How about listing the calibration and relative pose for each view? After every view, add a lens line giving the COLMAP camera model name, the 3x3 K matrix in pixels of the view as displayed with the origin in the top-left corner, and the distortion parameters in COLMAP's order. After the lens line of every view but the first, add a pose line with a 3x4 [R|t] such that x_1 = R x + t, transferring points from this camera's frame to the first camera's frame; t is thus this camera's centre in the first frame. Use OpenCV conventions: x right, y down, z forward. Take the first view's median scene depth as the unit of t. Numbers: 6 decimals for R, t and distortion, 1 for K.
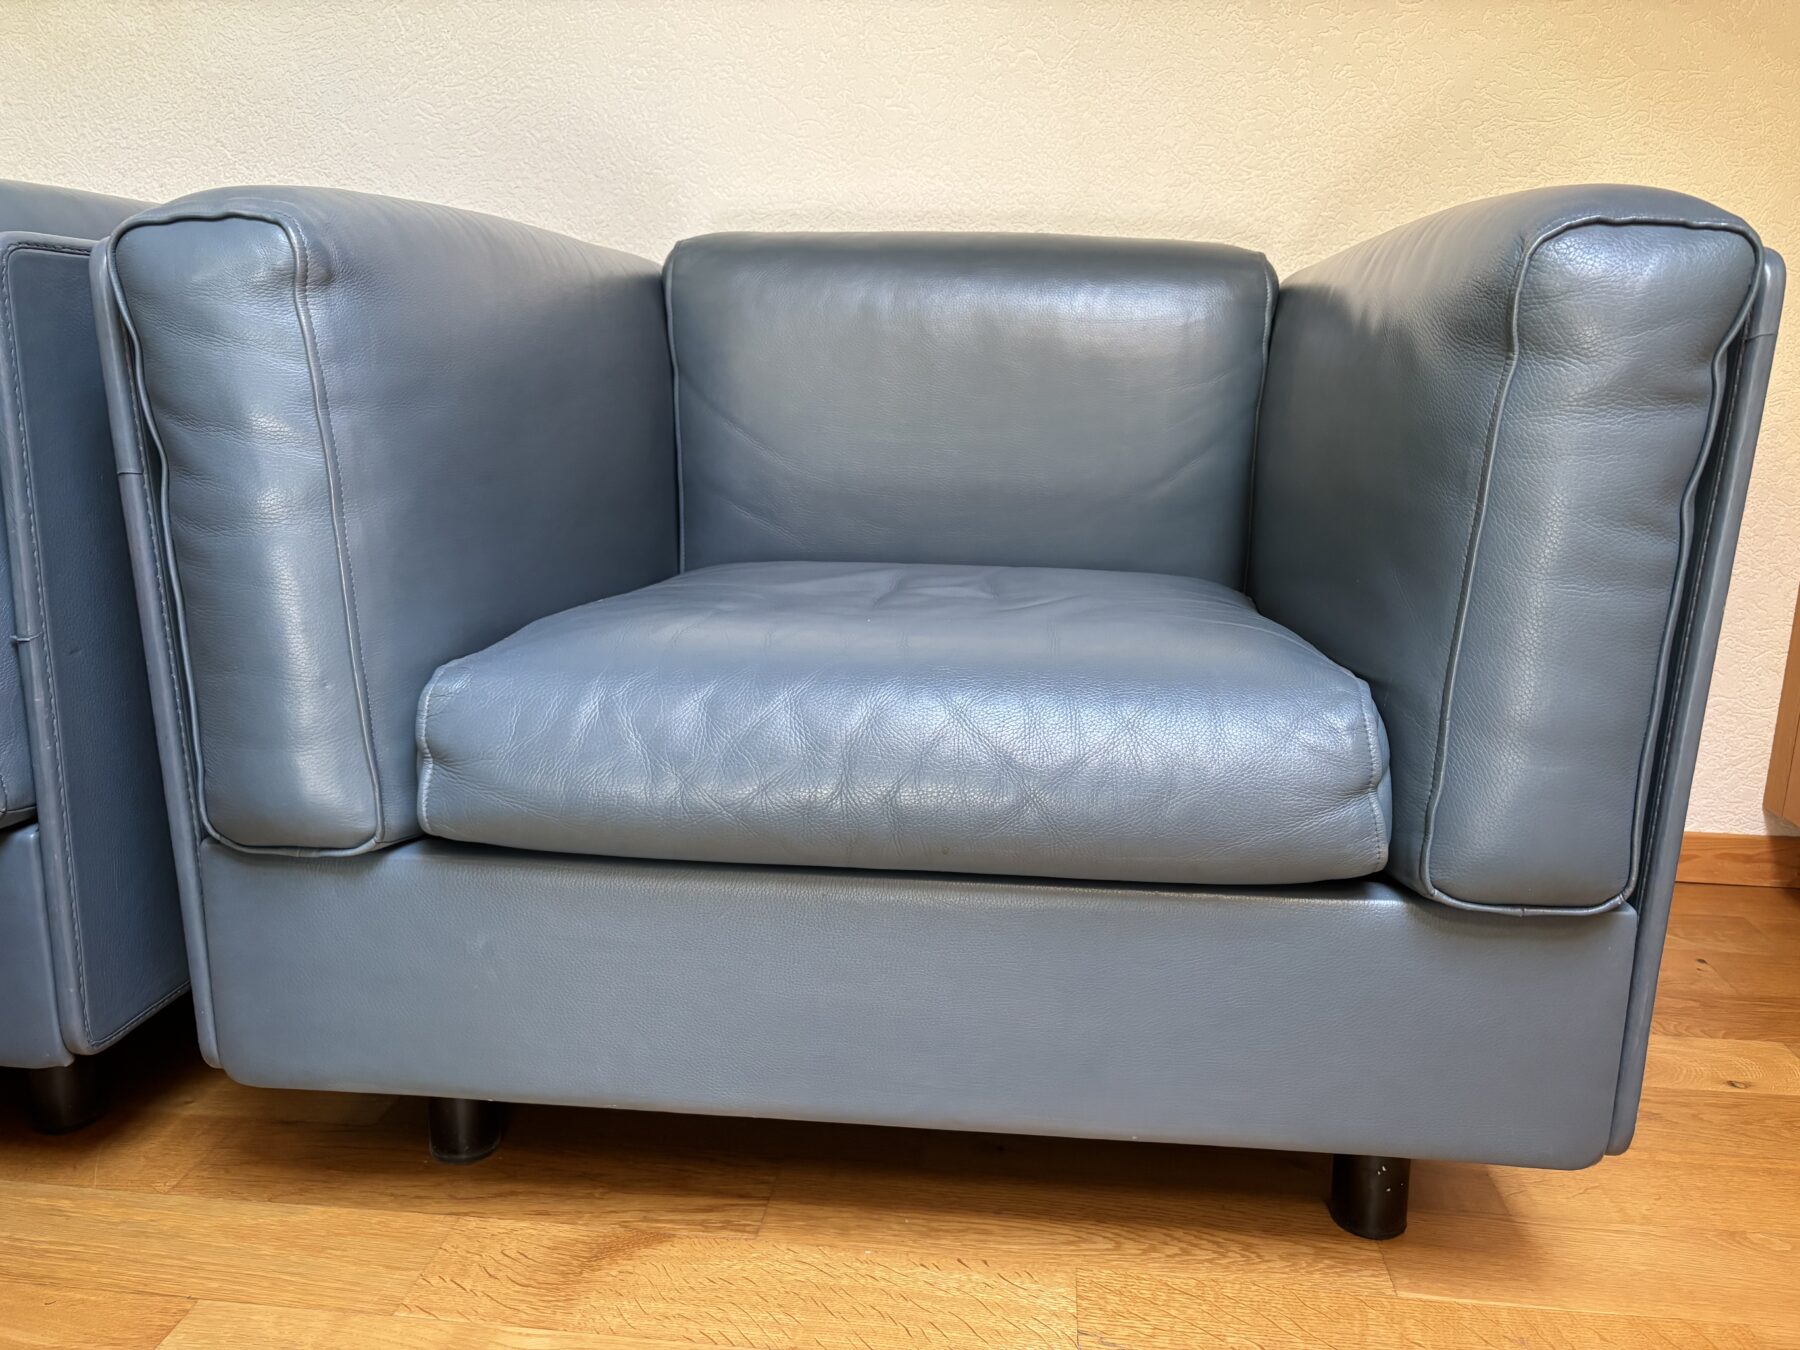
lens RADIAL K [[1365.0, 0, 900.0], [0, 1365.0, 675.0], [0, 0, 1]] dist [0.059078, -0.076164]
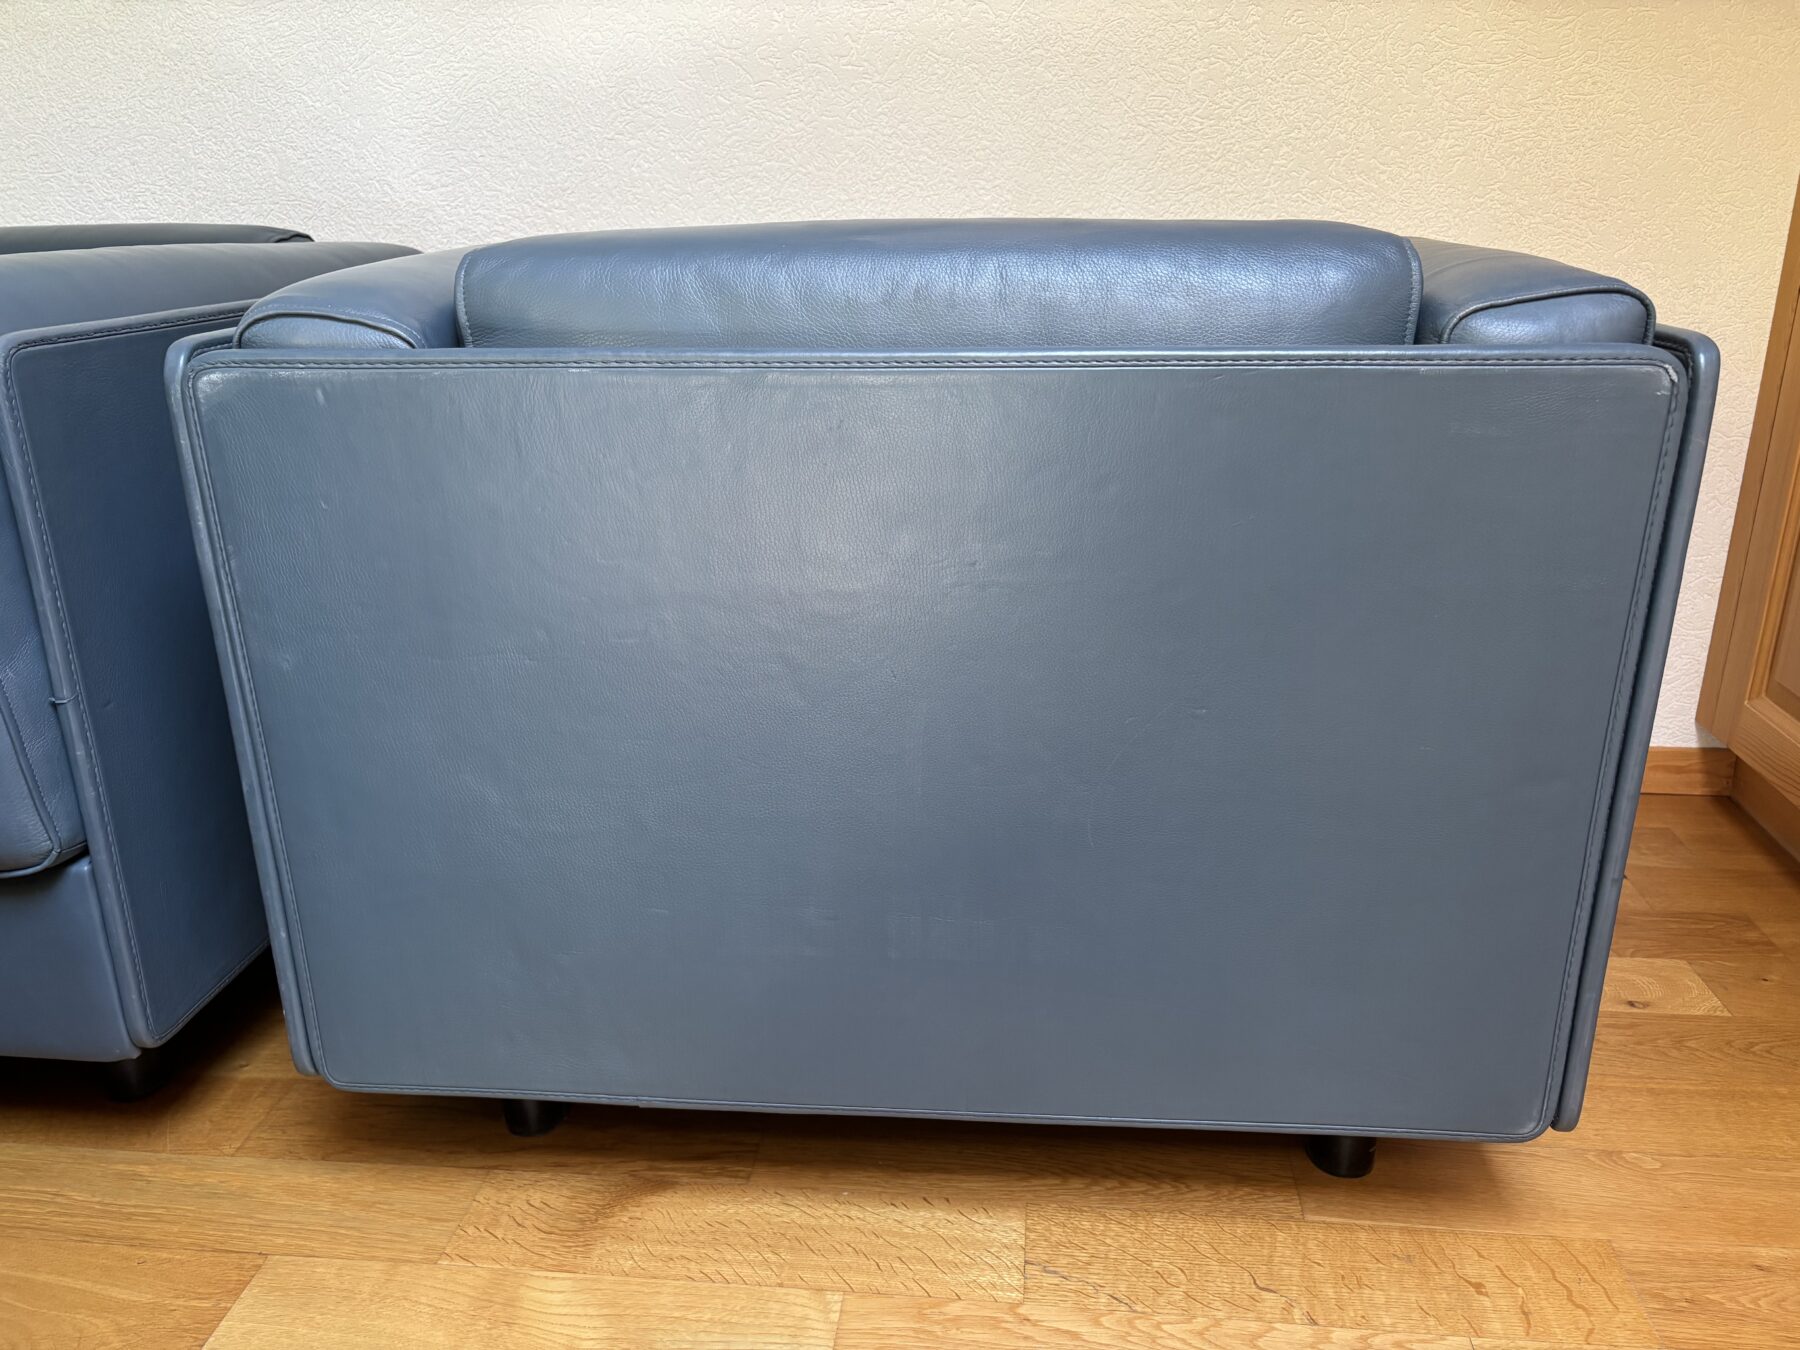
lens RADIAL K [[1365.9, 0, 896.0], [0, 1365.9, 681.5], [0, 0, 1]] dist [0.051203, -0.064161]
pose [[0.999423, -0.031841, -0.011816, 0.047729], [0.033022, 0.992358, 0.118888, -0.144191], [0.007940, -0.119210, 0.992837, -0.090139]]
